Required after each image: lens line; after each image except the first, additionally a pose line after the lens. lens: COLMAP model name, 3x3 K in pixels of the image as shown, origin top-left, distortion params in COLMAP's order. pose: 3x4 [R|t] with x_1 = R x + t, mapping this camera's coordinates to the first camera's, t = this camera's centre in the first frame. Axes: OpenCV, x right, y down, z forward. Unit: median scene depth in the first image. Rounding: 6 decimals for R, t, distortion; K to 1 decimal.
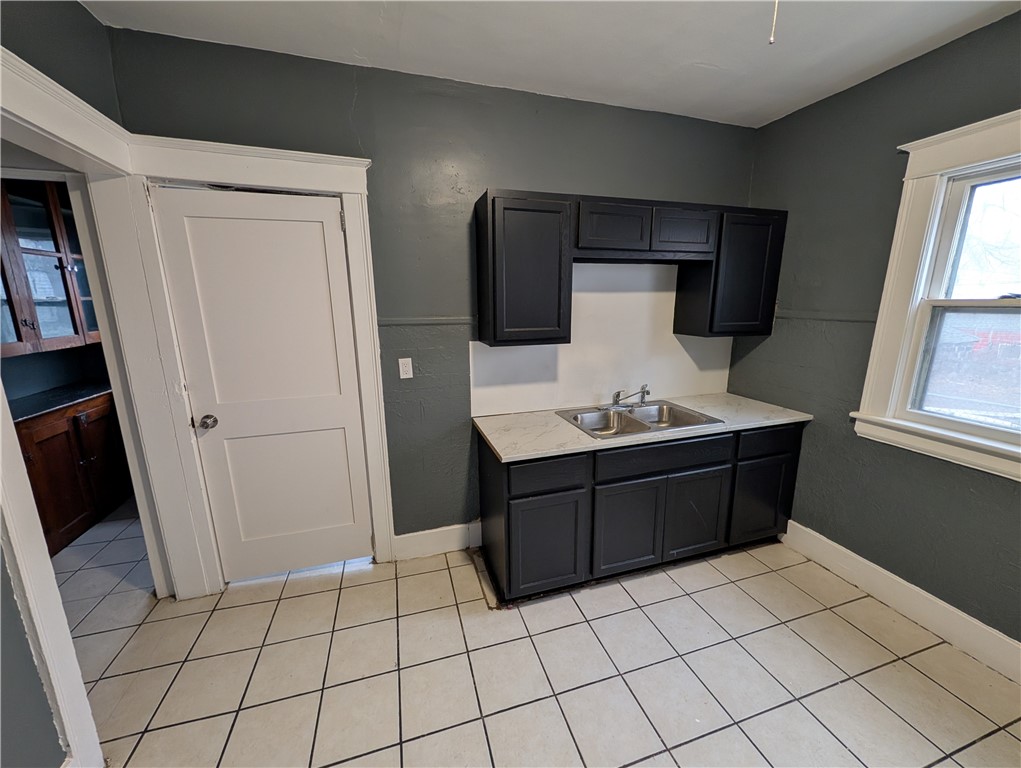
lens RADIAL K [[392.8, 0, 509.1], [0, 392.8, 383.4], [0, 0, 1]] dist [0.001036, -0.000054]
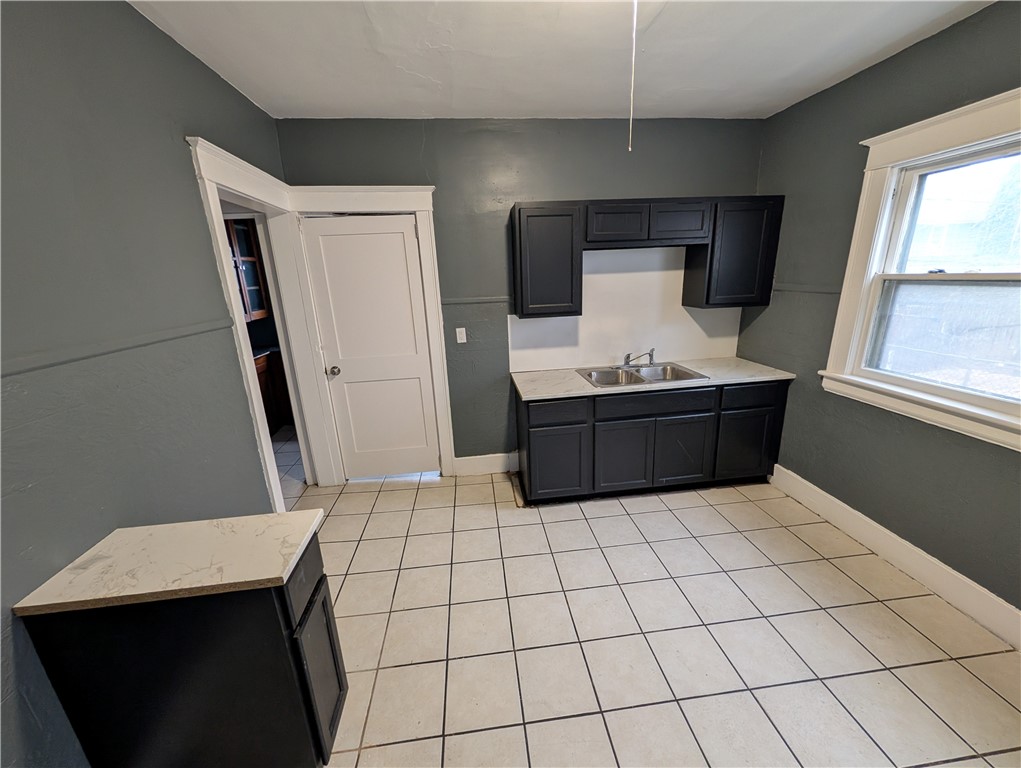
lens RADIAL K [[392.8, 0, 509.1], [0, 392.8, 383.4], [0, 0, 1]] dist [0.001036, -0.000054]
pose [[0.982293, 0.018628, -0.186420, 0.165299], [-0.005742, 0.997570, 0.069429, 0.033546], [0.187261, -0.067129, 0.980014, -0.335164]]
